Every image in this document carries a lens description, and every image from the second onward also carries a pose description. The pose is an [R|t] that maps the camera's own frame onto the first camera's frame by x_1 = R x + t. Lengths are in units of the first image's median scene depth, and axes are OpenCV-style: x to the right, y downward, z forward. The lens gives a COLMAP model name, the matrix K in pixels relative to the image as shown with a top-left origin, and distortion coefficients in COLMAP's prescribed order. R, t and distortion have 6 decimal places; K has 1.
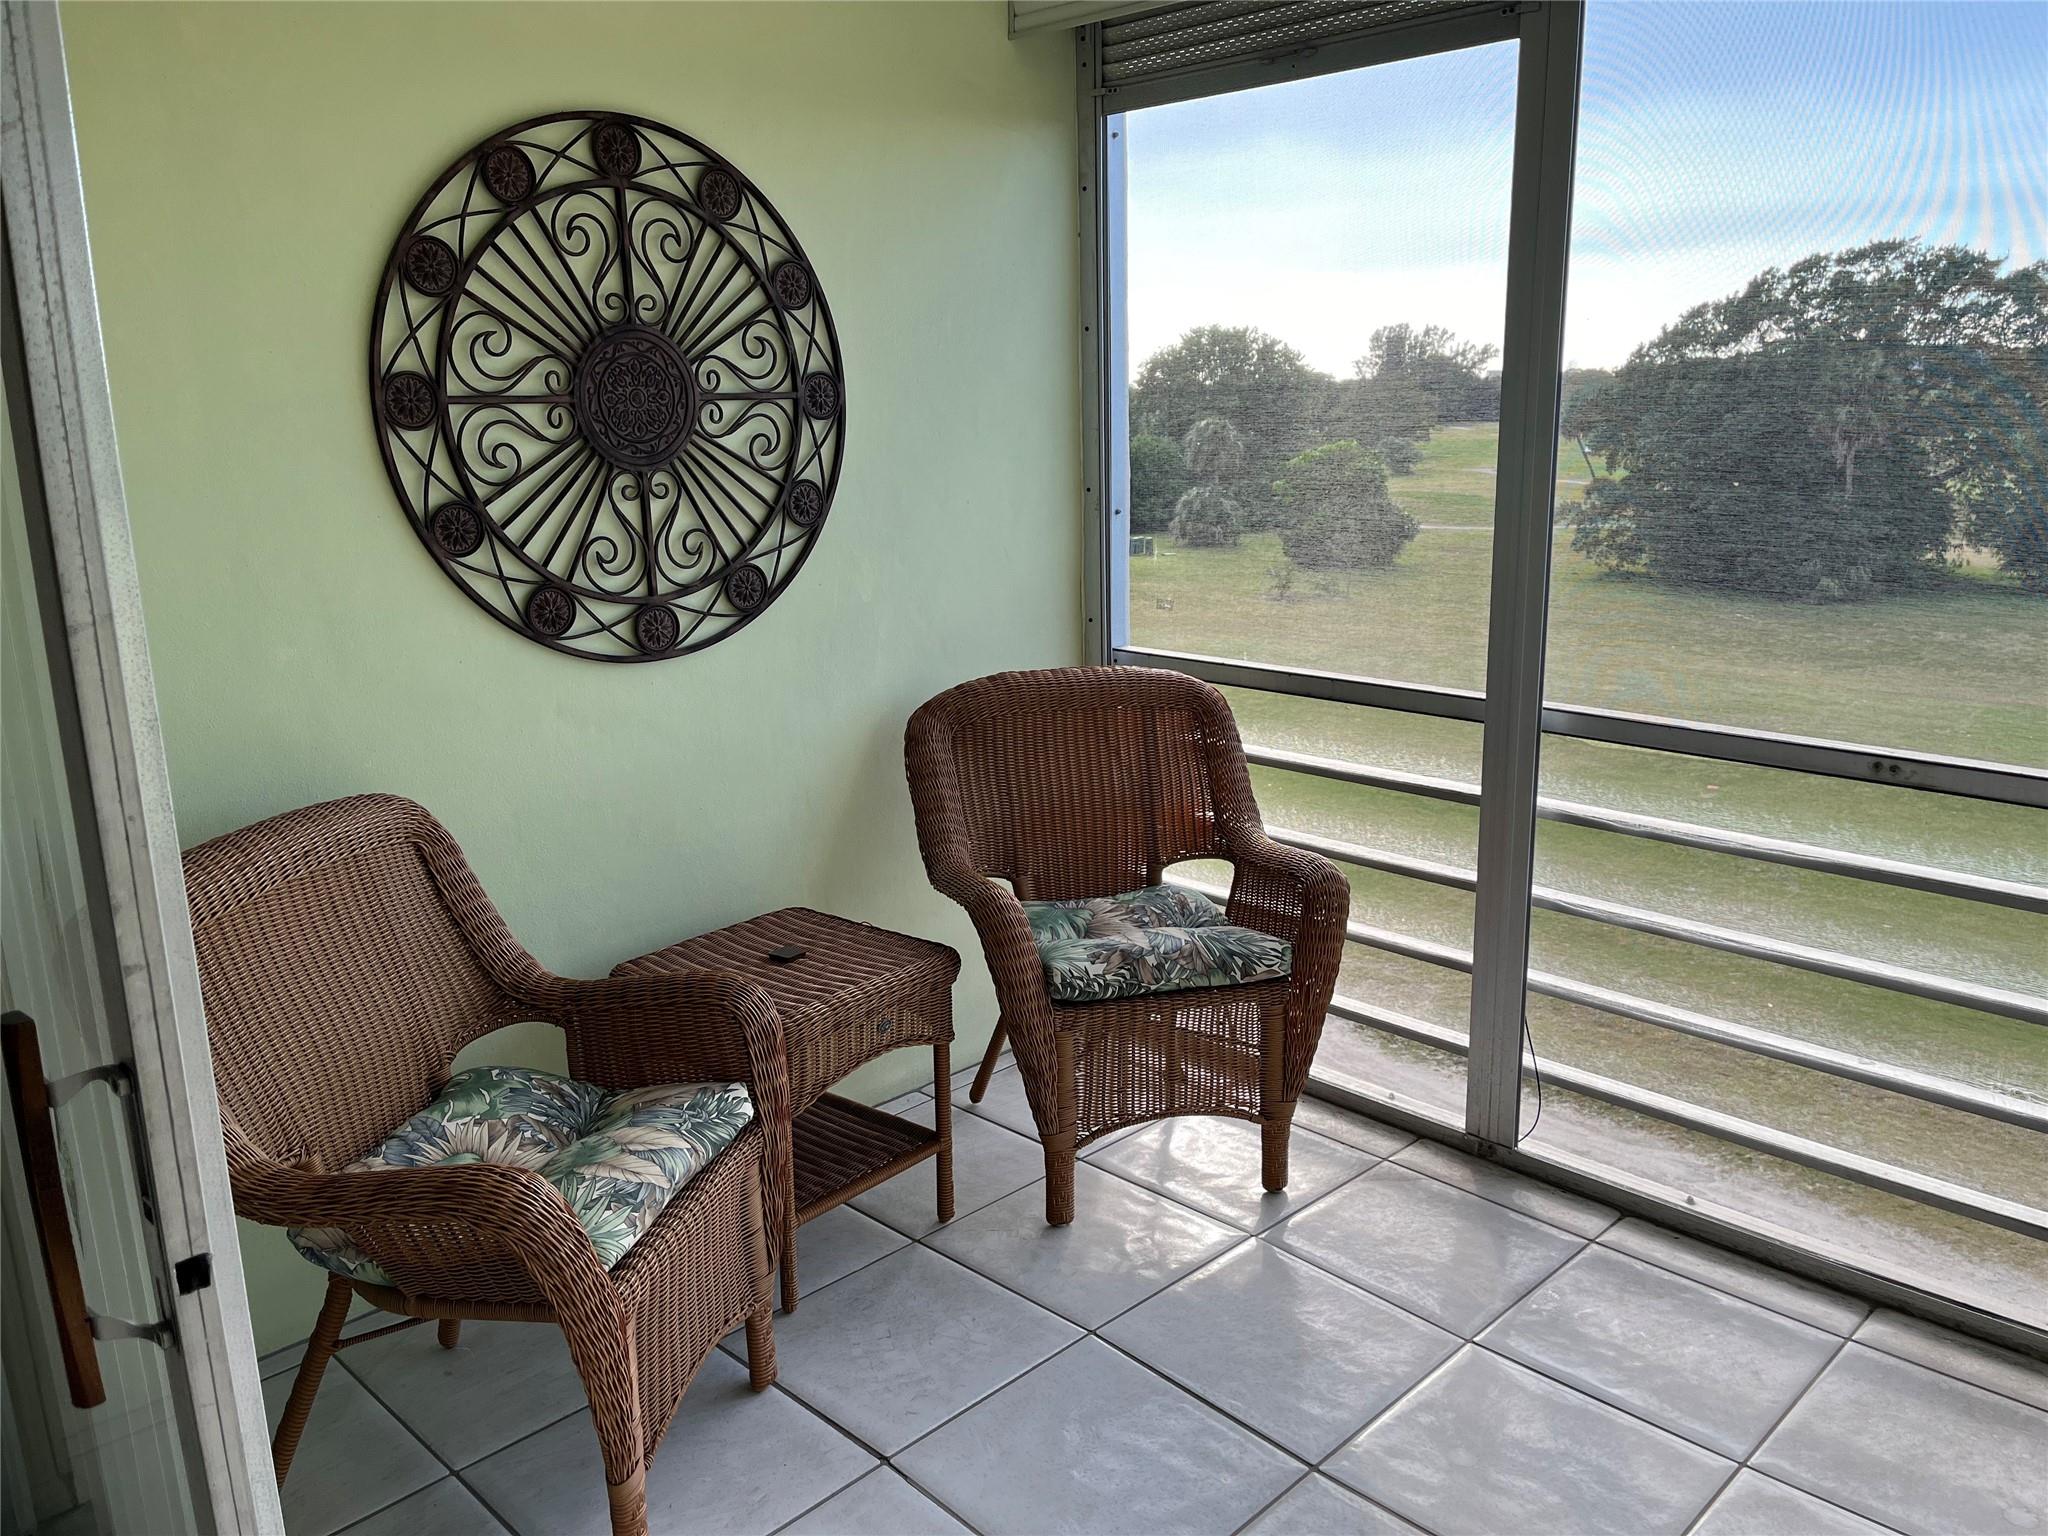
lens RADIAL K [[1552.8, 0, 1033.3], [0, 1552.8, 768.0], [0, 0, 1]] dist [0.079048, -0.107232]
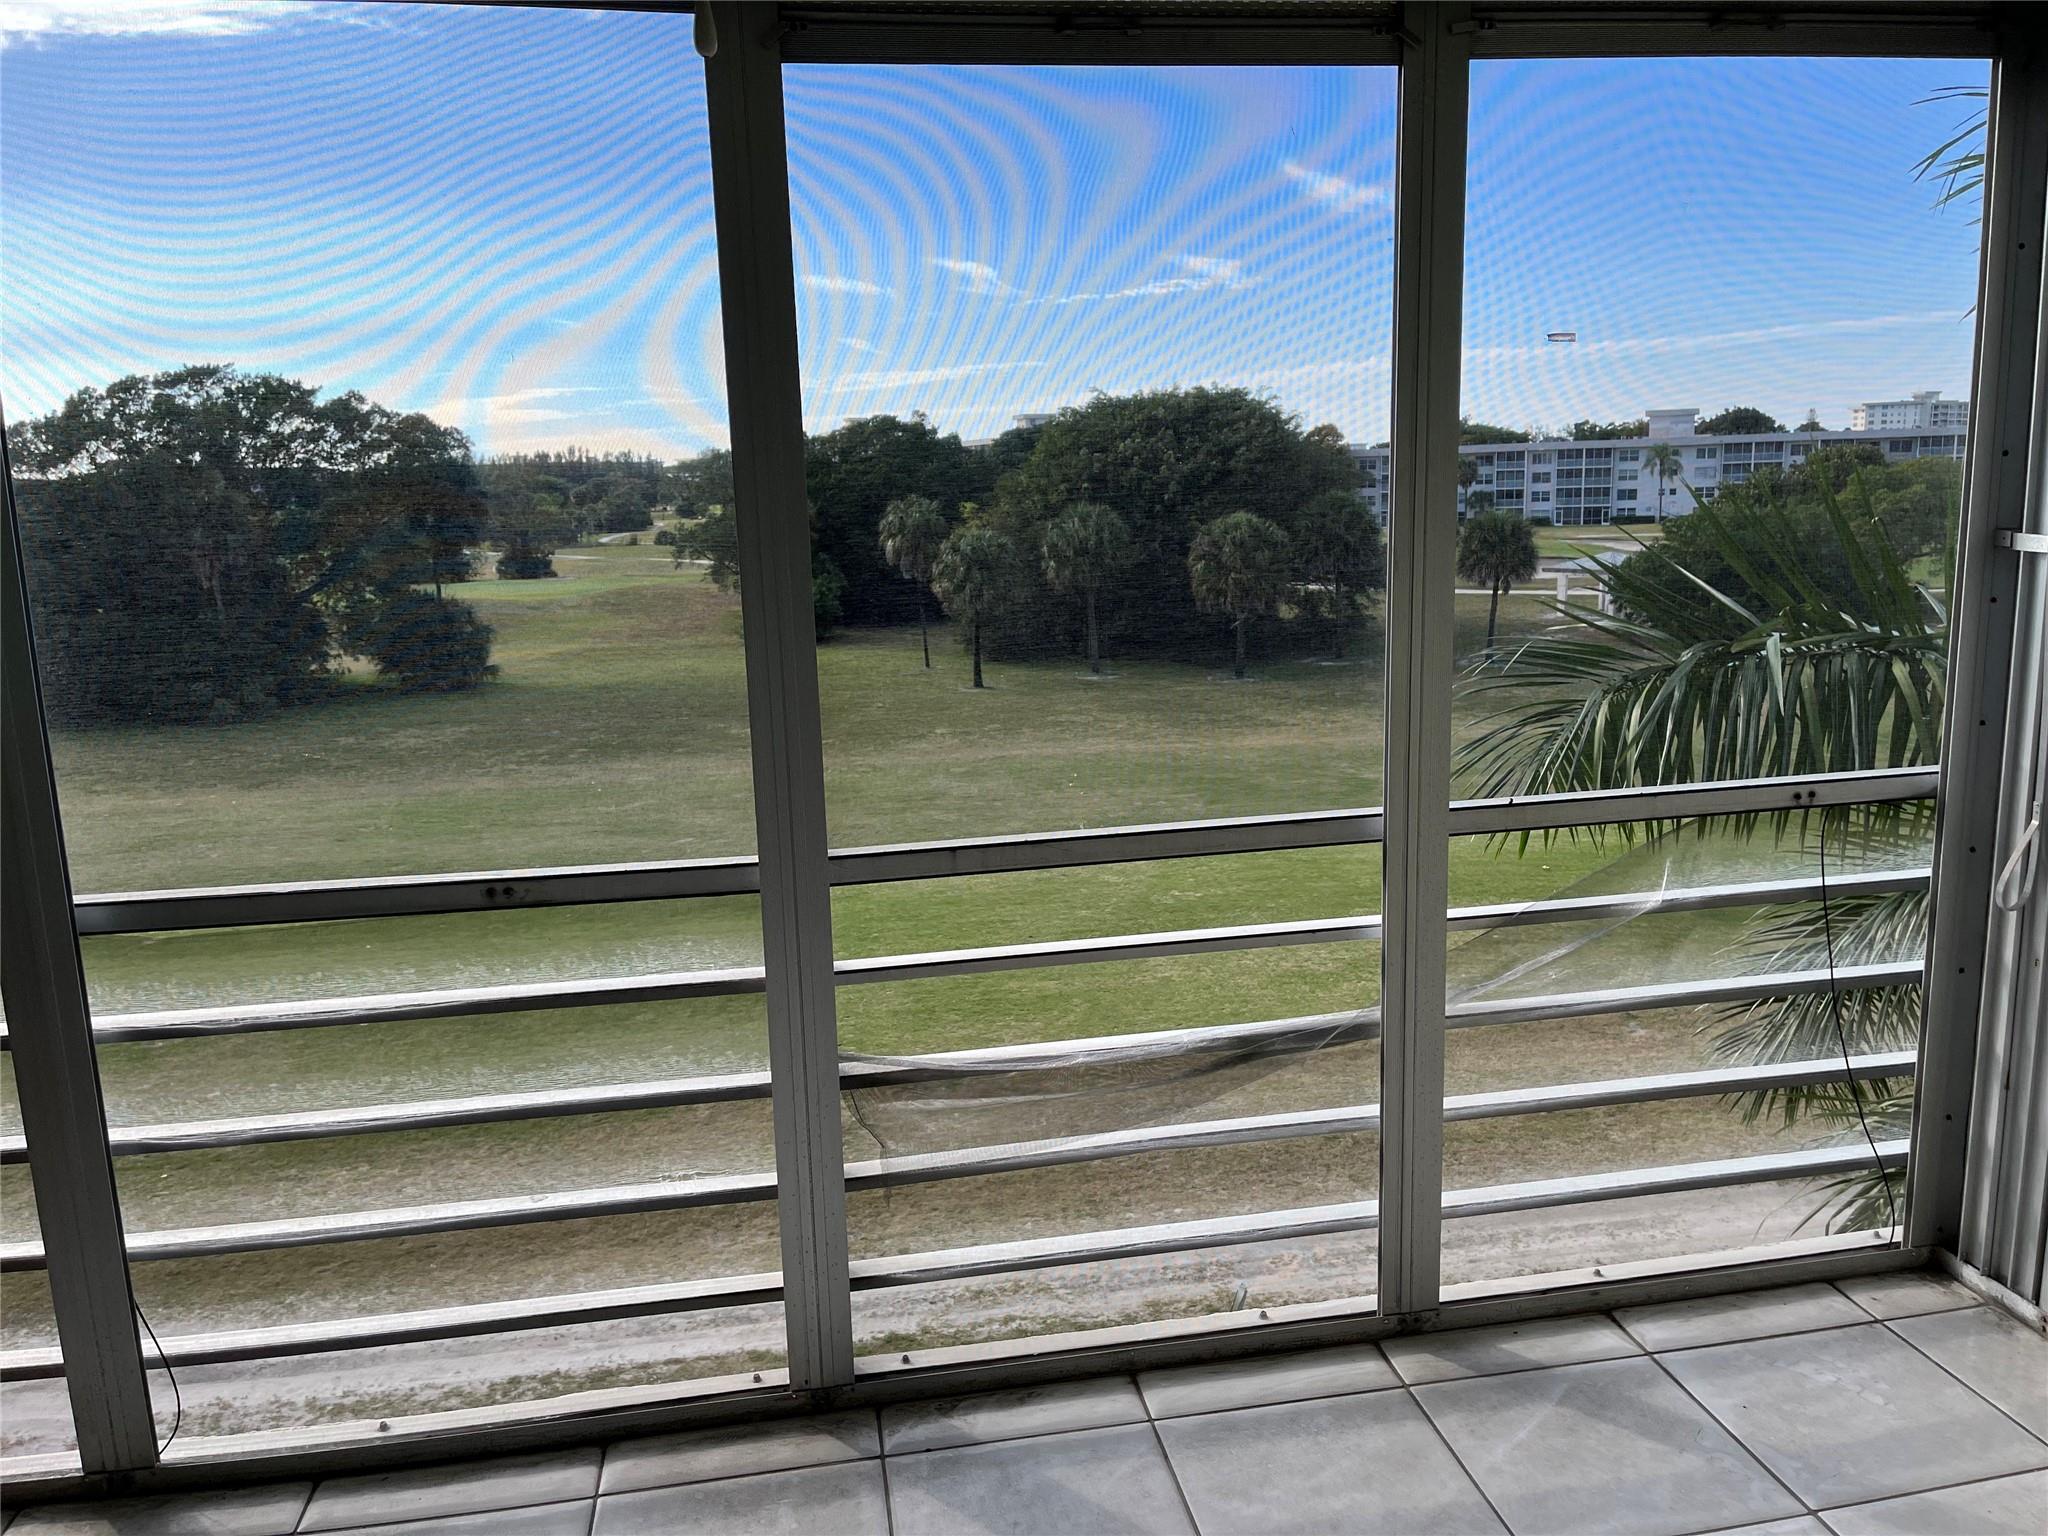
lens RADIAL K [[1552.8, 0, 1044.4], [0, 1552.8, 775.6], [0, 0, 1]] dist [0.079048, -0.107232]
pose [[0.575400, -0.150446, 0.803916, -0.014584], [0.205998, 0.977906, 0.035565, -0.027690], [-0.791505, 0.145141, 0.593679, 0.135243]]
